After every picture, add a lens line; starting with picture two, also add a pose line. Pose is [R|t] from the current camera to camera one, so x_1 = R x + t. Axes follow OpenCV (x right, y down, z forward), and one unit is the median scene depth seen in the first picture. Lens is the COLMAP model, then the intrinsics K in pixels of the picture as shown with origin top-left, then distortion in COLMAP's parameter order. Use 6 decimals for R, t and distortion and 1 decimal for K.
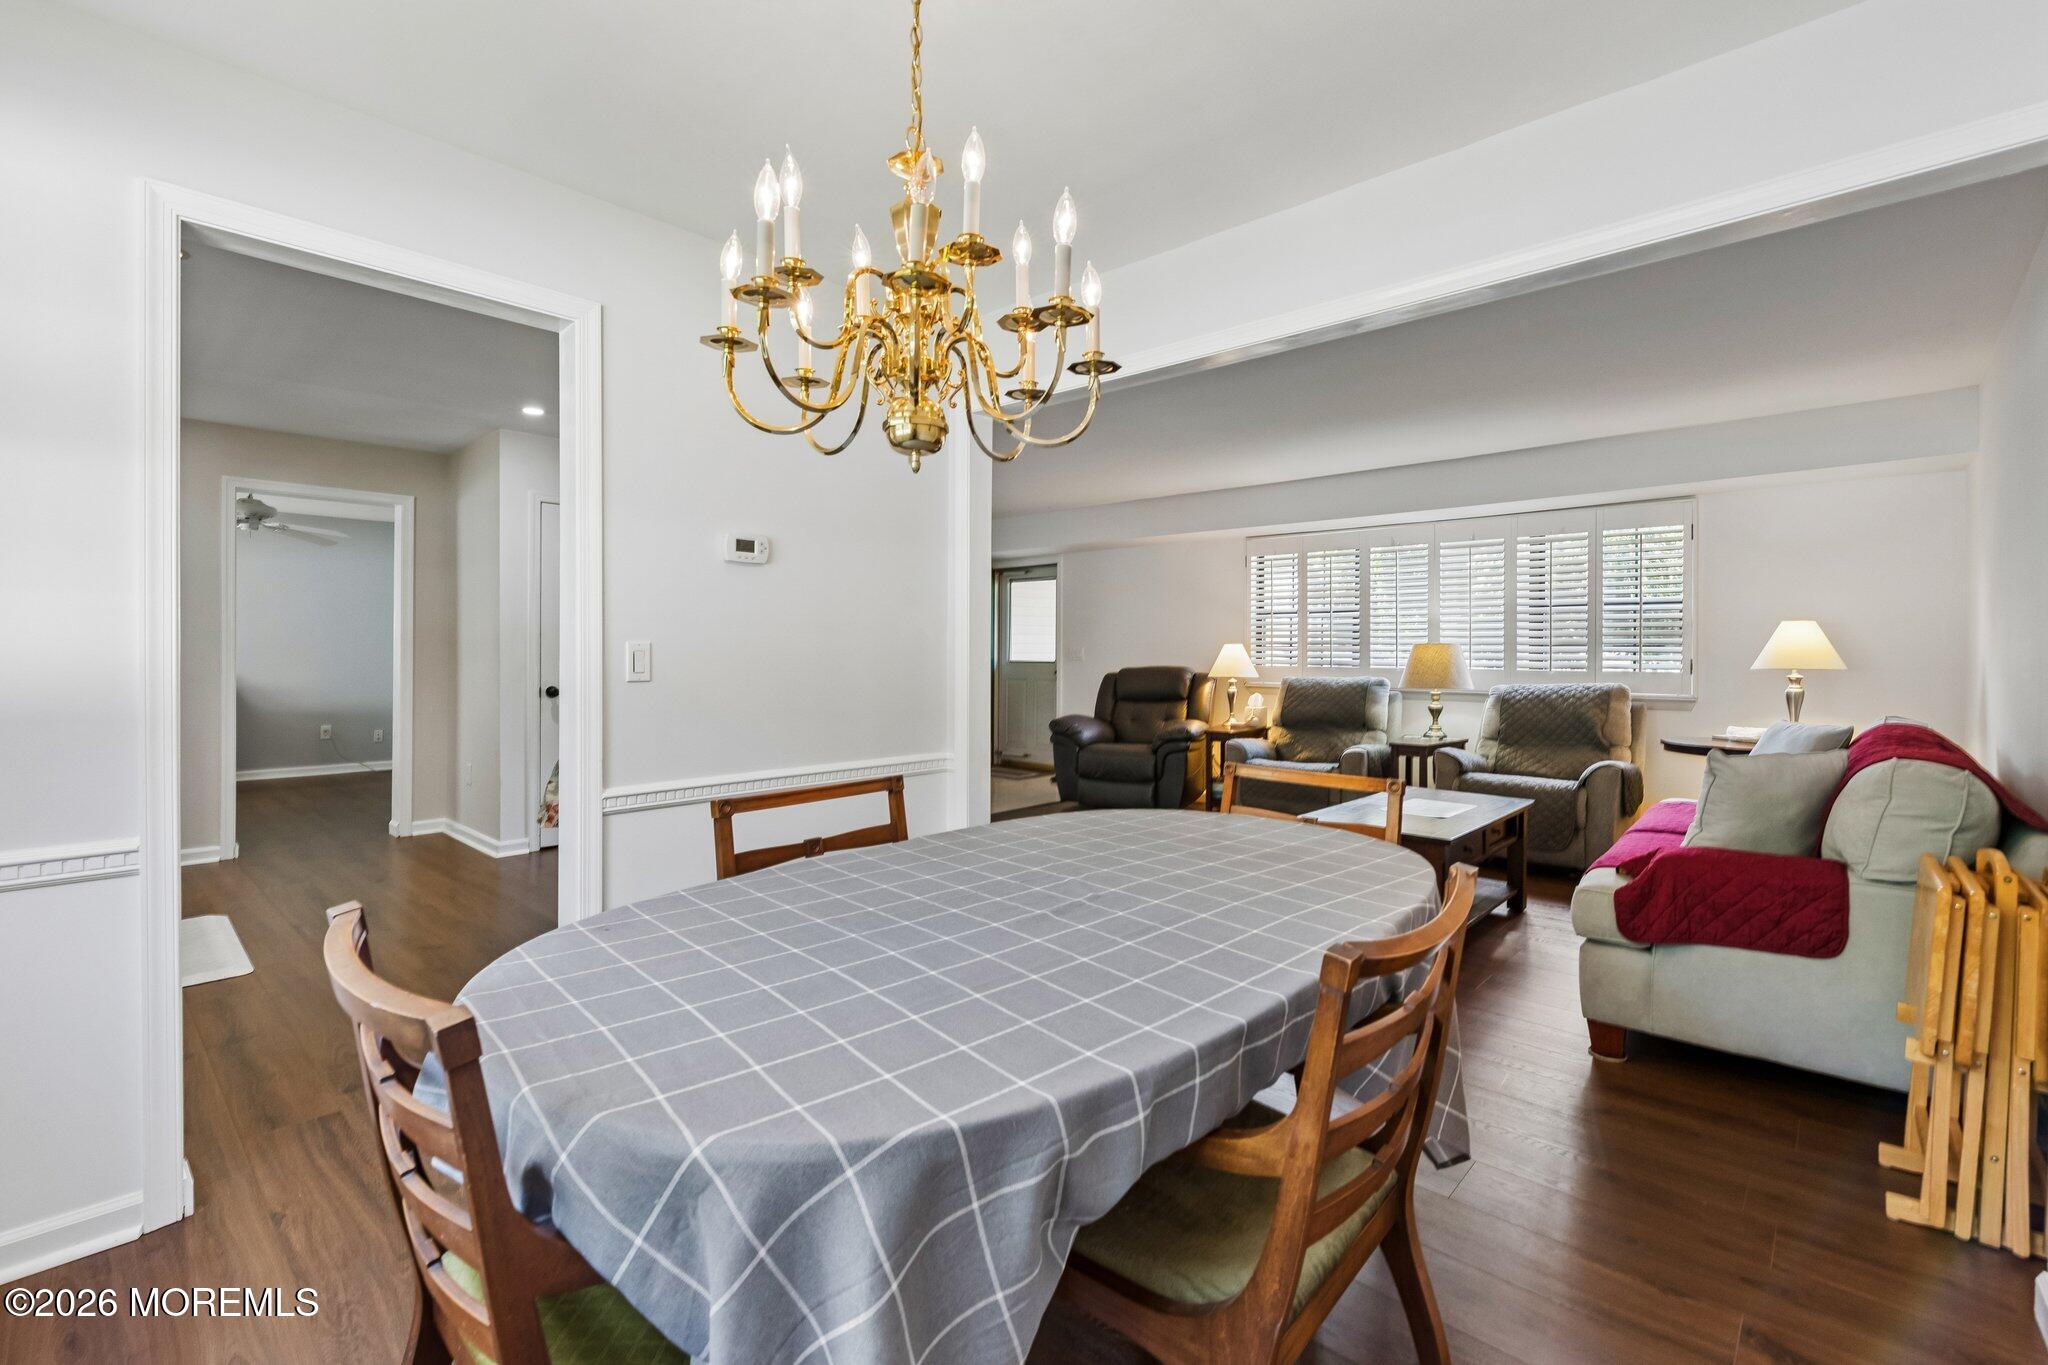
lens RADIAL K [[905.0, 0, 1015.5], [0, 905.0, 665.3], [0, 0, 1]] dist [0.000047, -0.000206]
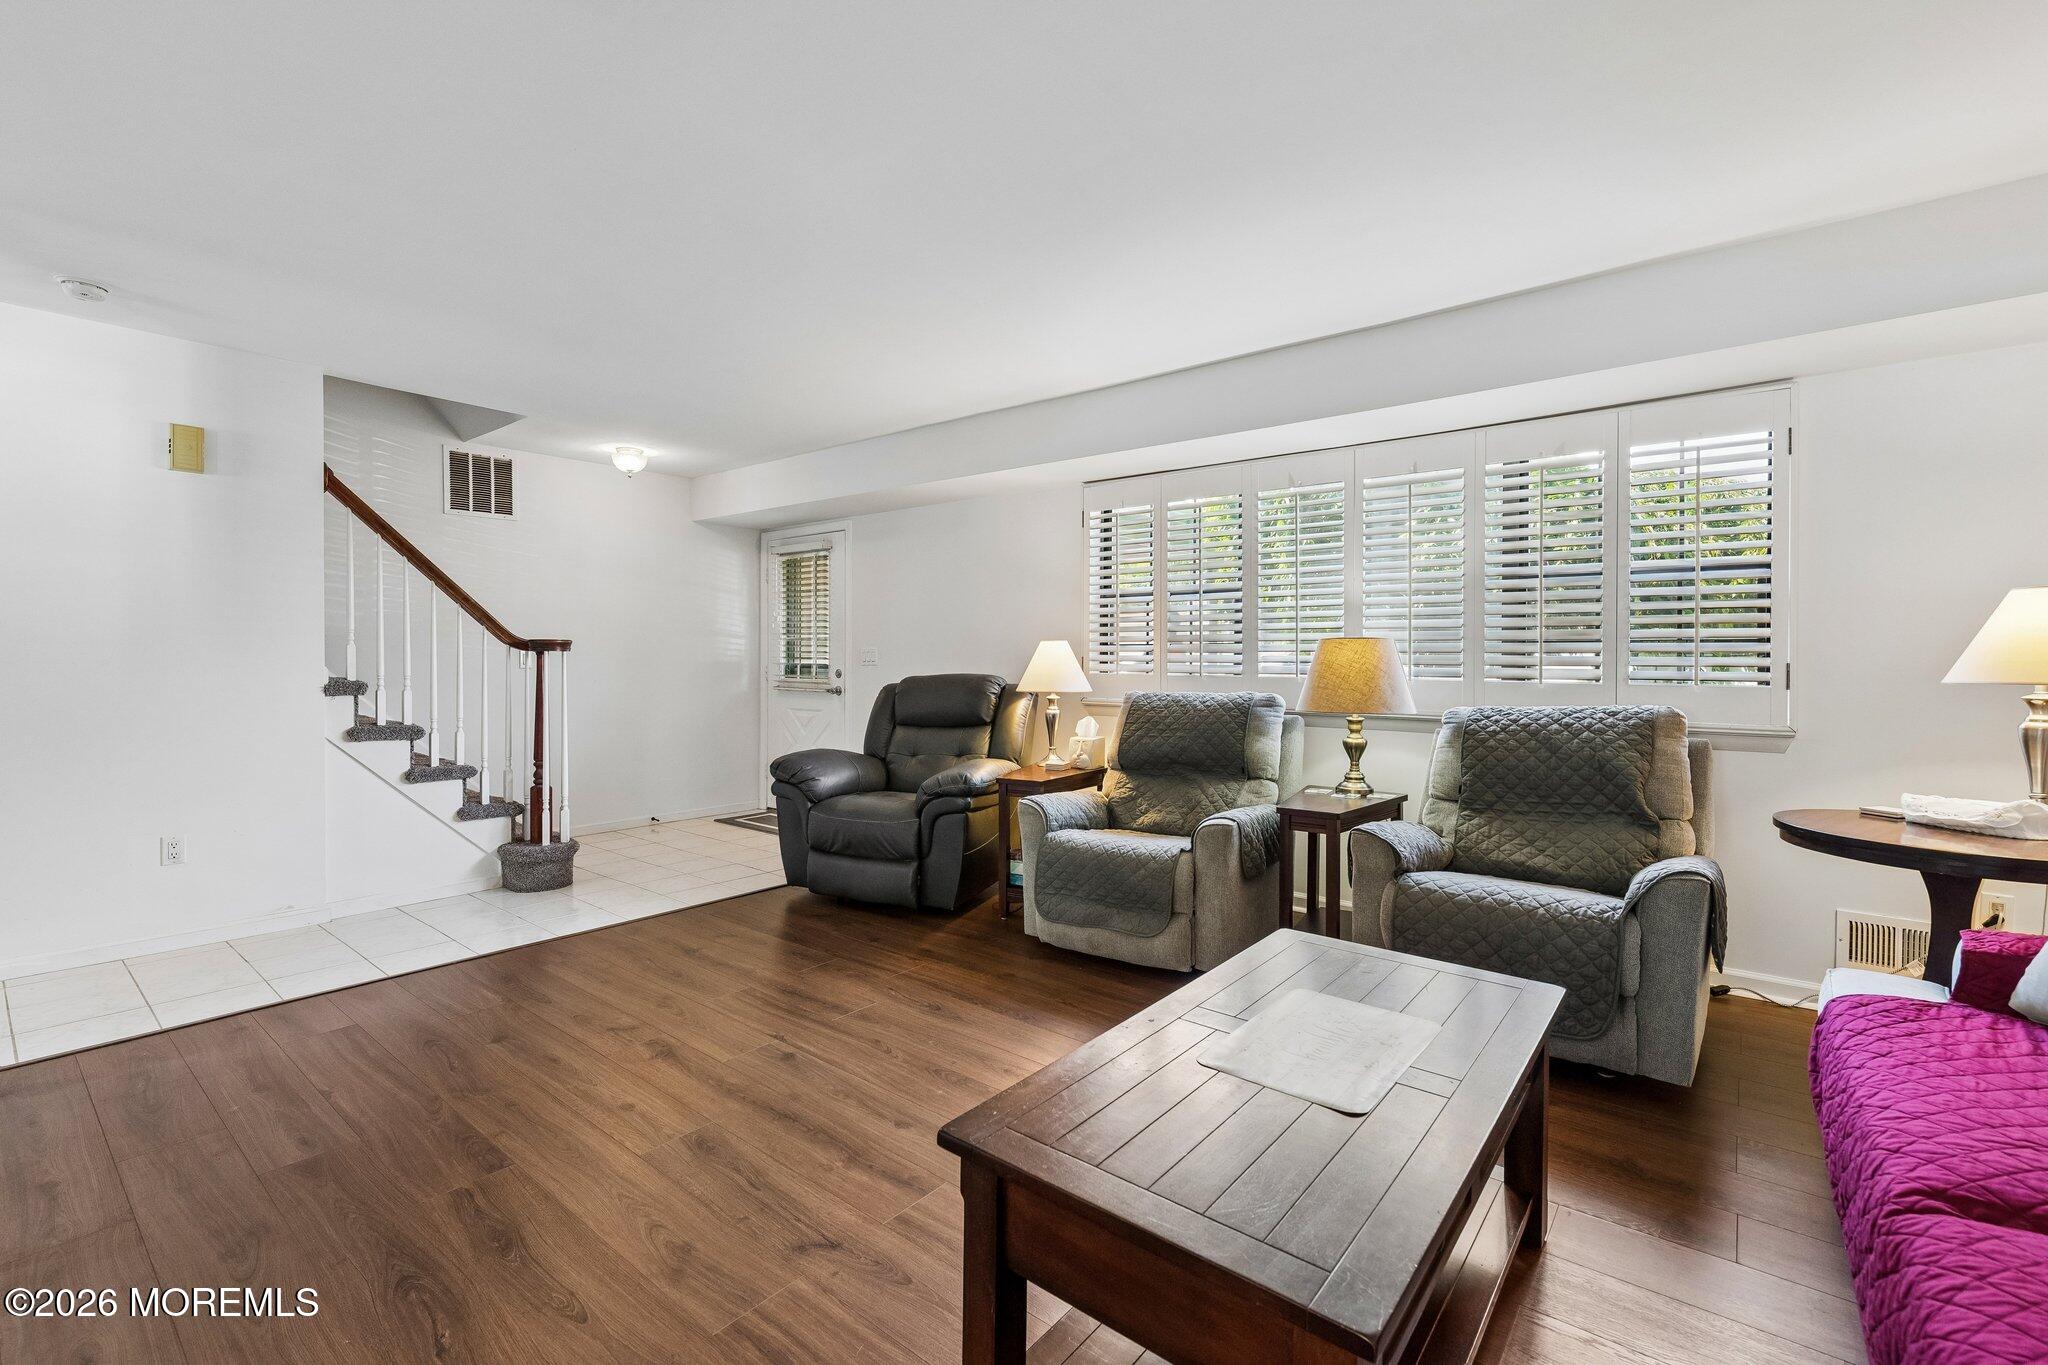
lens RADIAL K [[905.0, 0, 1015.5], [0, 905.0, 665.3], [0, 0, 1]] dist [0.000047, -0.000206]
pose [[0.997890, -0.002336, 0.064892, 0.186968], [0.002604, 0.999988, -0.004039, -0.003197], [-0.064882, 0.004199, 0.997884, 0.387031]]
